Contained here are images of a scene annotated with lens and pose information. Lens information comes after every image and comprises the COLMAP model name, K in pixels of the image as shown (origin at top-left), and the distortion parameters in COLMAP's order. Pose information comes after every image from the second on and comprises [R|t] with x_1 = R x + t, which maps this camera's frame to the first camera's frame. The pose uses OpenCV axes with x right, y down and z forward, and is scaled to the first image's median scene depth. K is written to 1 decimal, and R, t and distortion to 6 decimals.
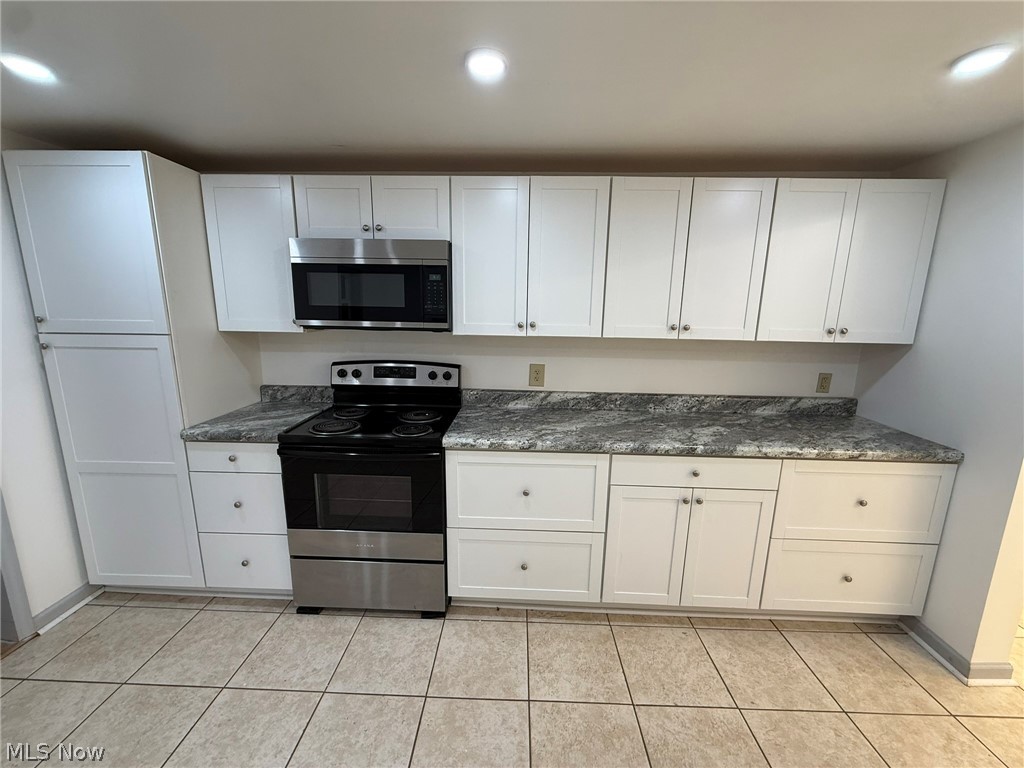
lens RADIAL K [[407.1, 0, 510.5], [0, 407.1, 383.4], [0, 0, 1]] dist [-0.000468, 0.000284]
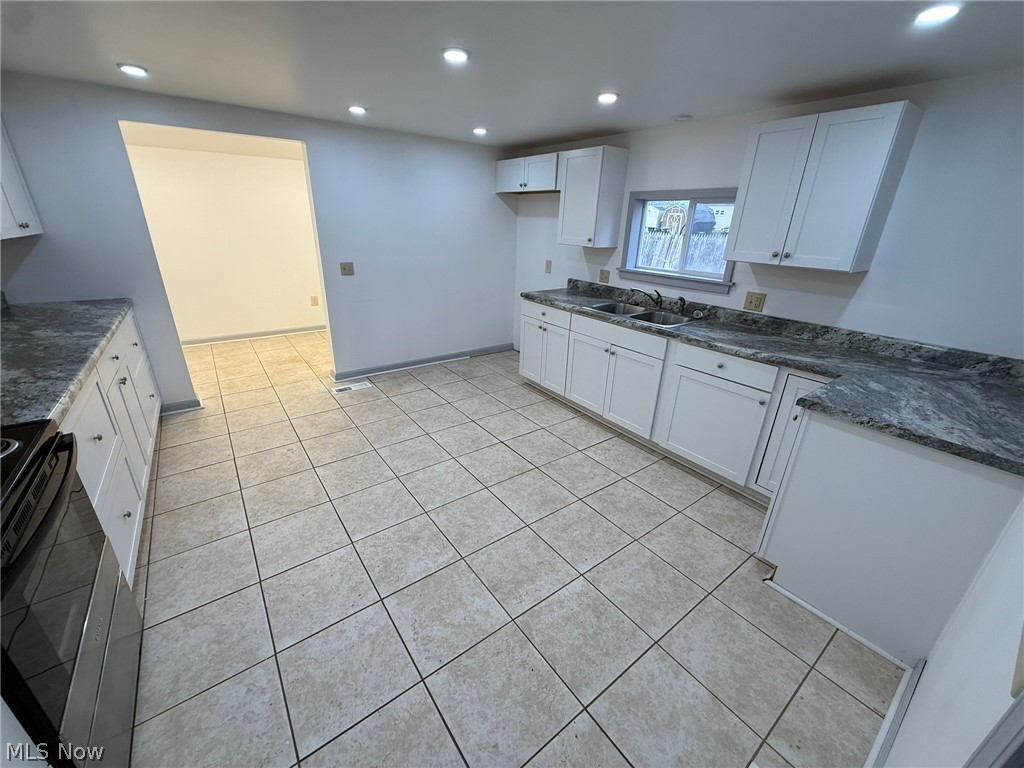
lens RADIAL K [[407.1, 0, 510.7], [0, 407.1, 383.1], [0, 0, 1]] dist [-0.000468, 0.000284]
pose [[-0.616292, -0.326057, 0.716848, -1.047615], [0.107436, 0.866942, 0.486692, -0.156290], [-0.780155, 0.376959, -0.499259, 0.668962]]
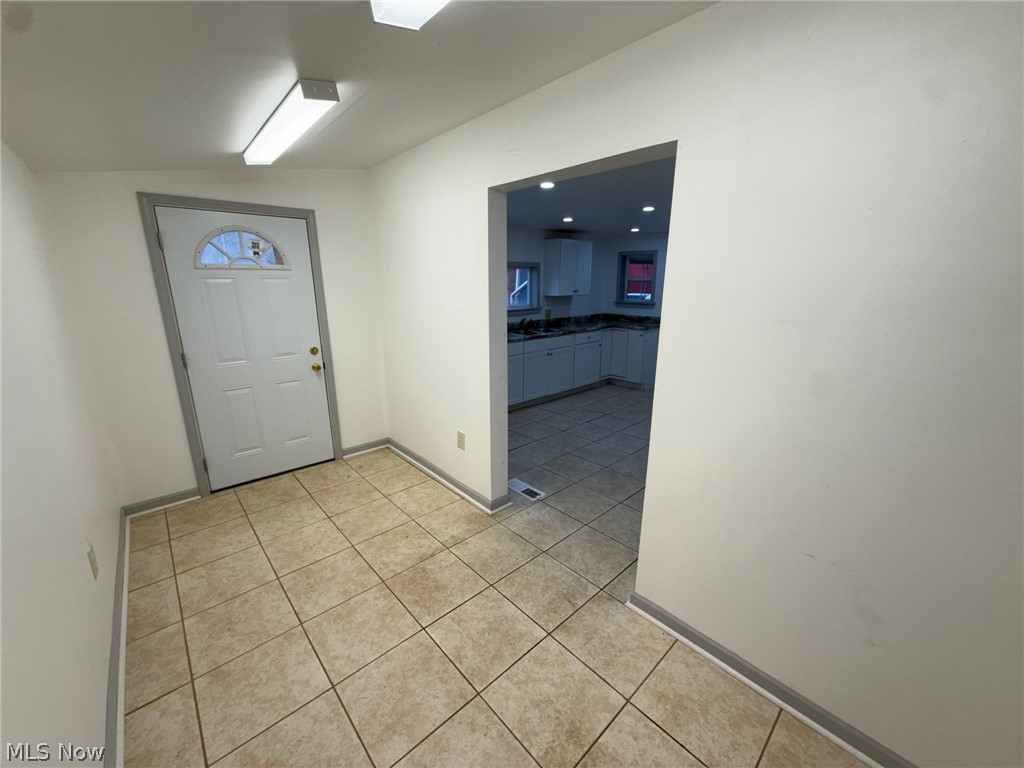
lens RADIAL K [[407.1, 0, 511.5], [0, 407.1, 382.3], [0, 0, 1]] dist [-0.000468, 0.000284]
pose [[-0.714633, 0.156517, -0.681764, 1.899084], [-0.141327, 0.922239, 0.359865, -0.205637], [0.685075, 0.353522, -0.636942, 1.123973]]
